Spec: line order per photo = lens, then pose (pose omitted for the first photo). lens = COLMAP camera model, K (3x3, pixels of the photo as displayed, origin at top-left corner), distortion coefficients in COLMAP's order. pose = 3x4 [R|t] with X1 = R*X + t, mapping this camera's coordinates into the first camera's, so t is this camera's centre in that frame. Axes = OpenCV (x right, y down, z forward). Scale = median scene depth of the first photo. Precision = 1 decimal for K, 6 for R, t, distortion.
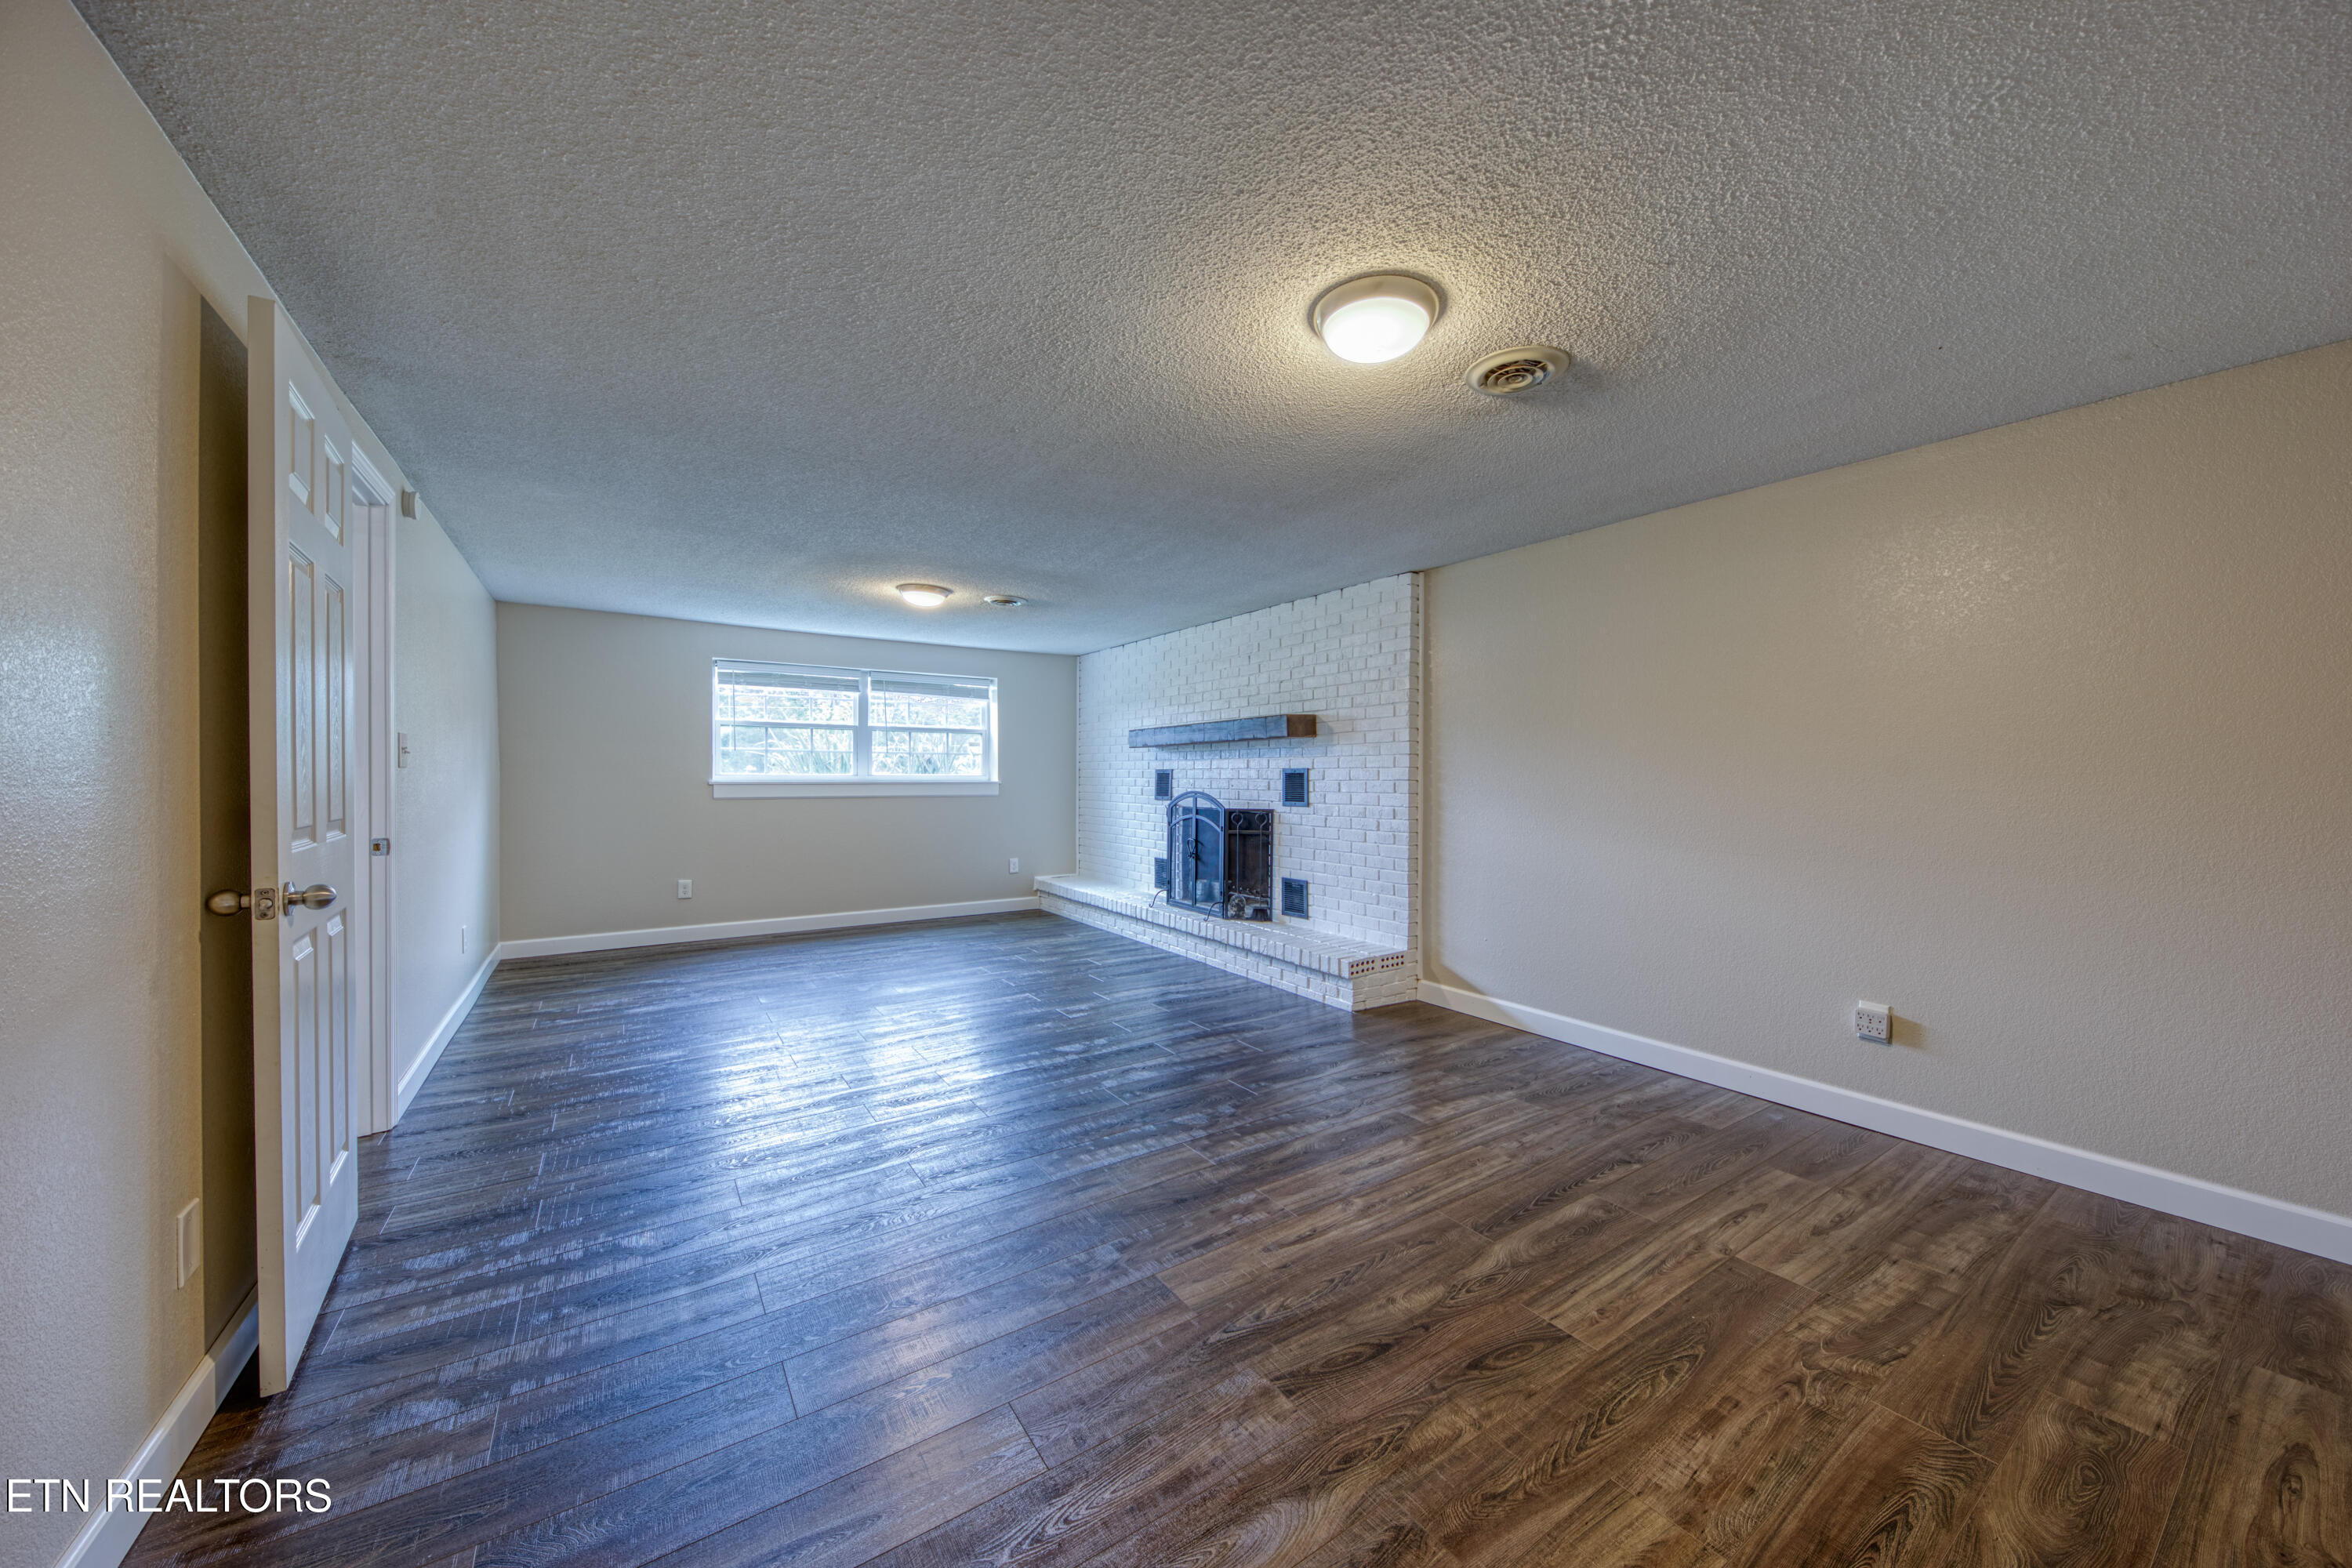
lens RADIAL K [[823.7, 0, 1168.9], [0, 823.7, 783.2], [0, 0, 1]] dist [0.003465, -0.000737]
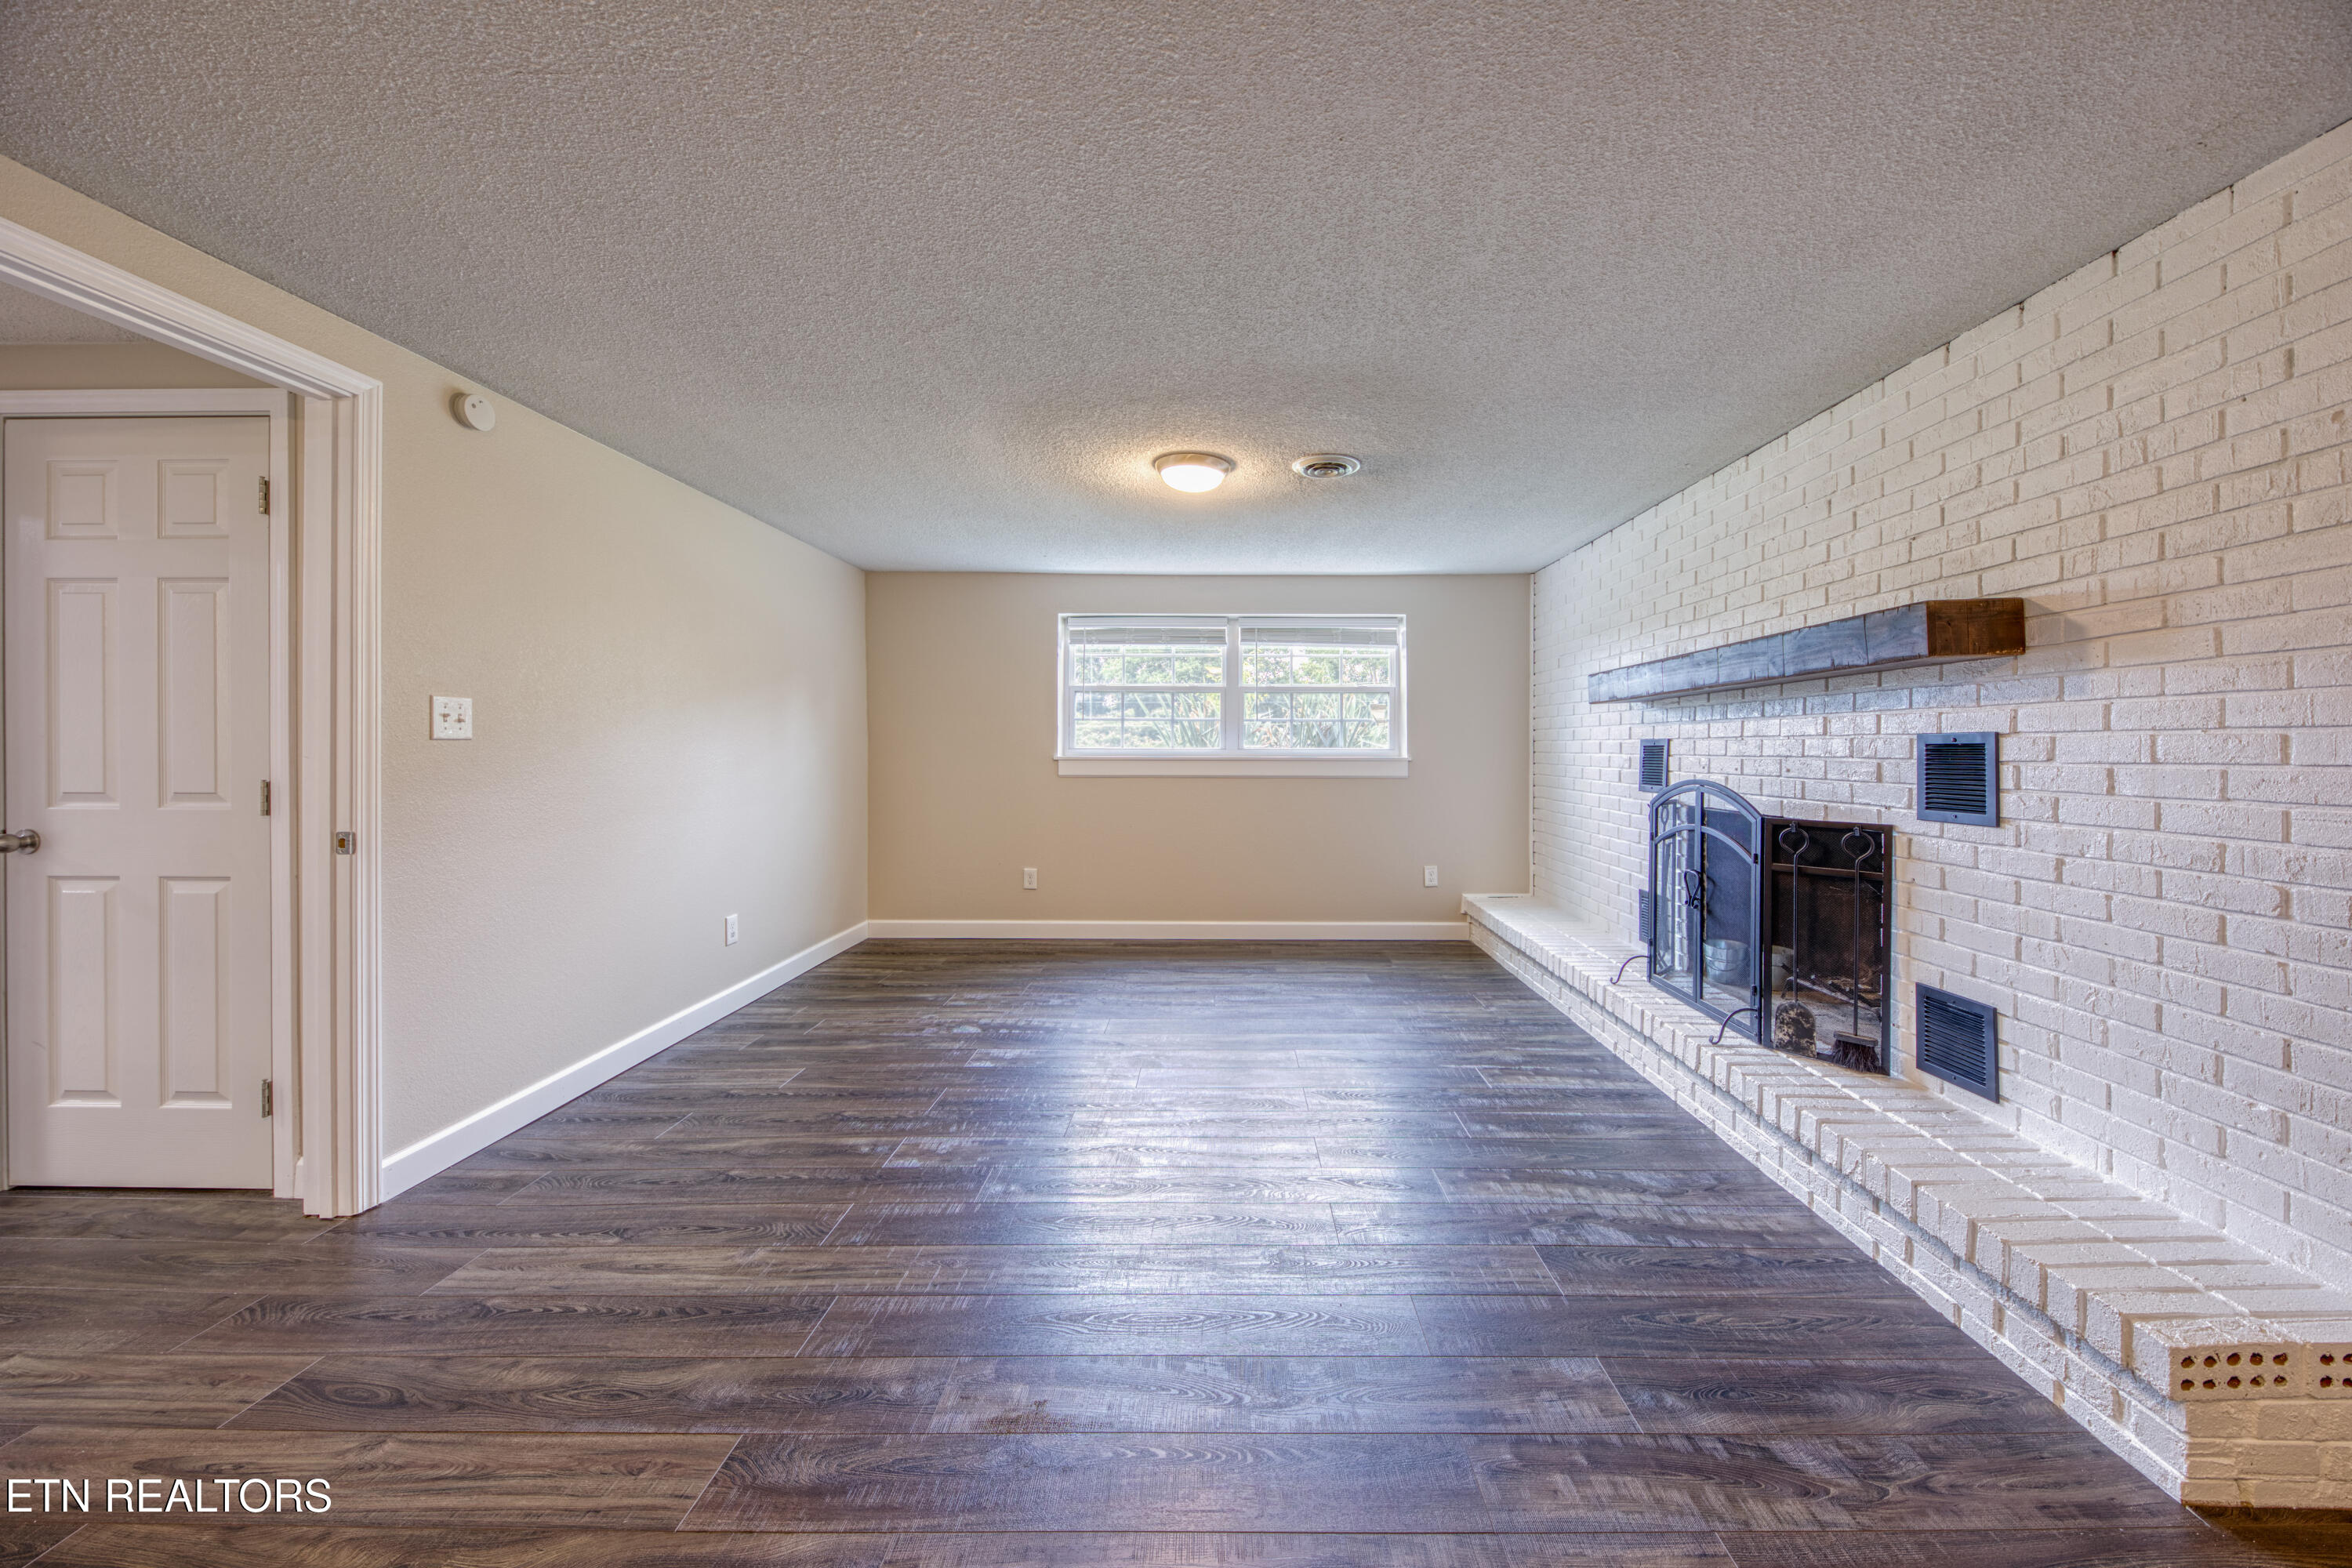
lens RADIAL K [[823.7, 0, 1210.6], [0, 823.7, 749.7], [0, 0, 1]] dist [0.003465, -0.000737]
pose [[0.829696, 0.000191, -0.558215, 0.068500], [-0.005170, 0.999960, -0.007342, -0.004036], [0.558191, 0.008977, 0.829664, 0.408845]]
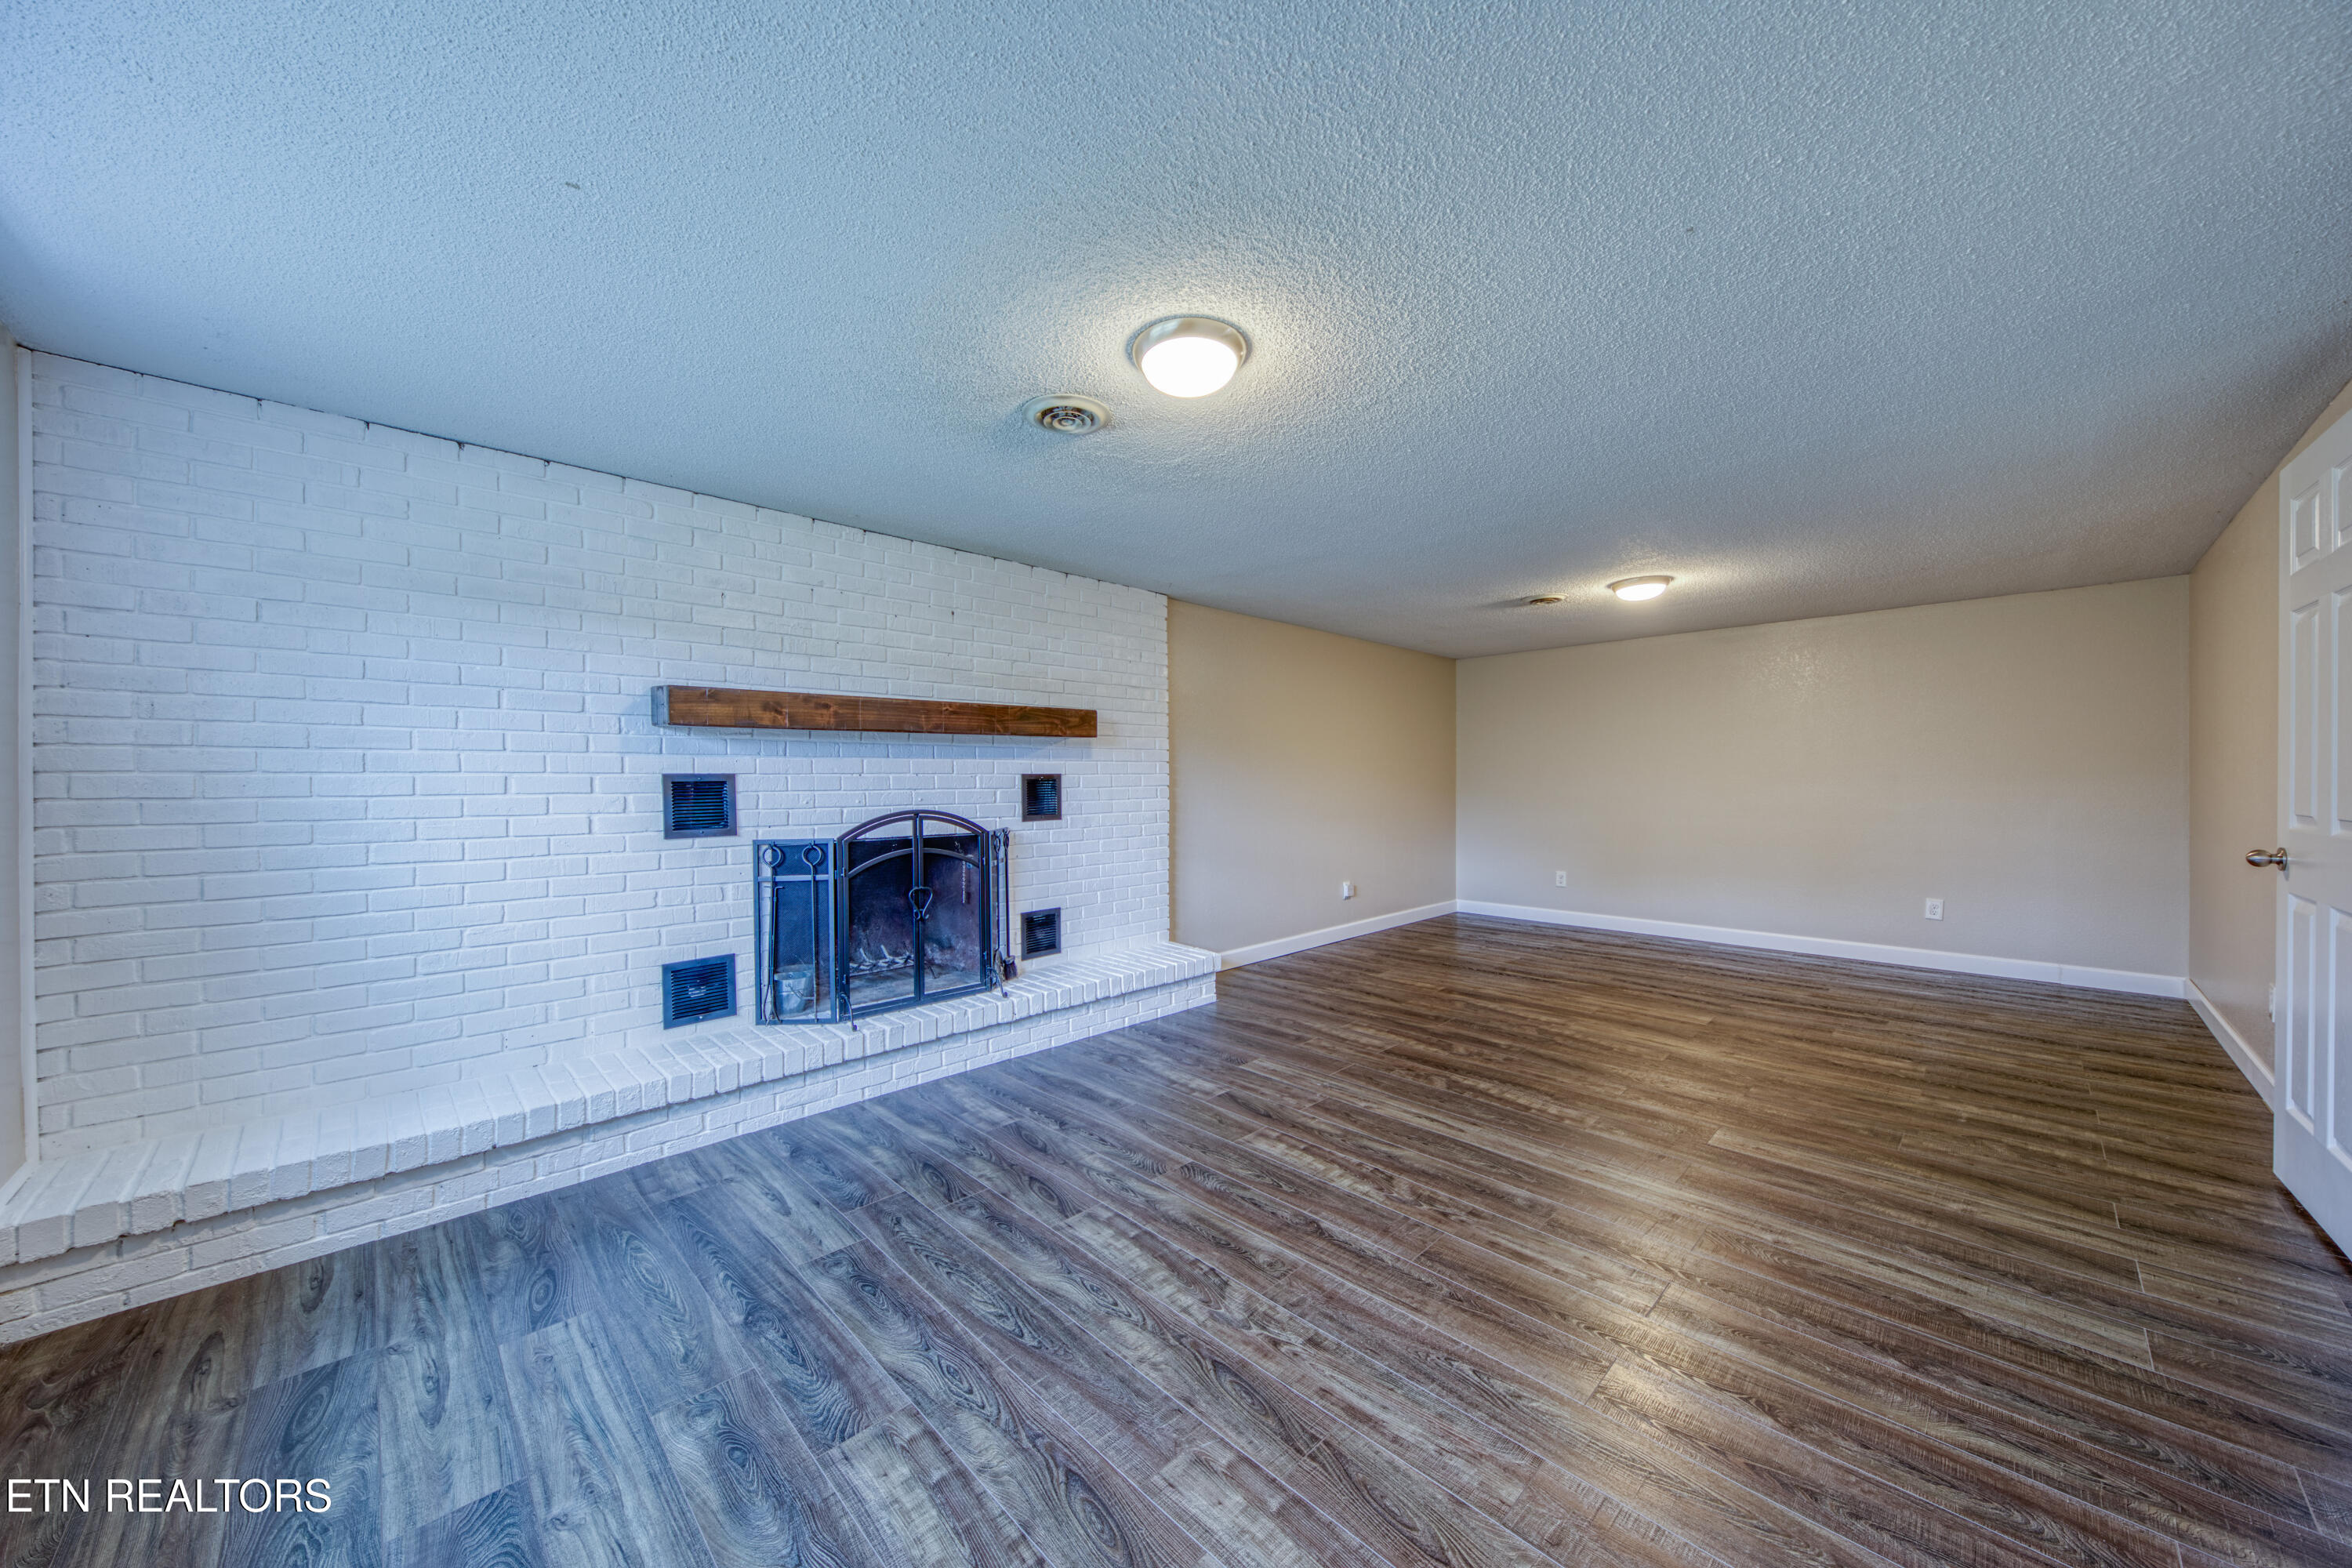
lens RADIAL K [[823.7, 0, 1198.0], [0, 823.7, 785.1], [0, 0, 1]] dist [0.003465, -0.000737]
pose [[-0.209413, -0.008670, 0.977789, -0.636152], [0.014394, 0.999825, 0.011948, -0.013263], [-0.977721, 0.016577, -0.209251, 0.963206]]
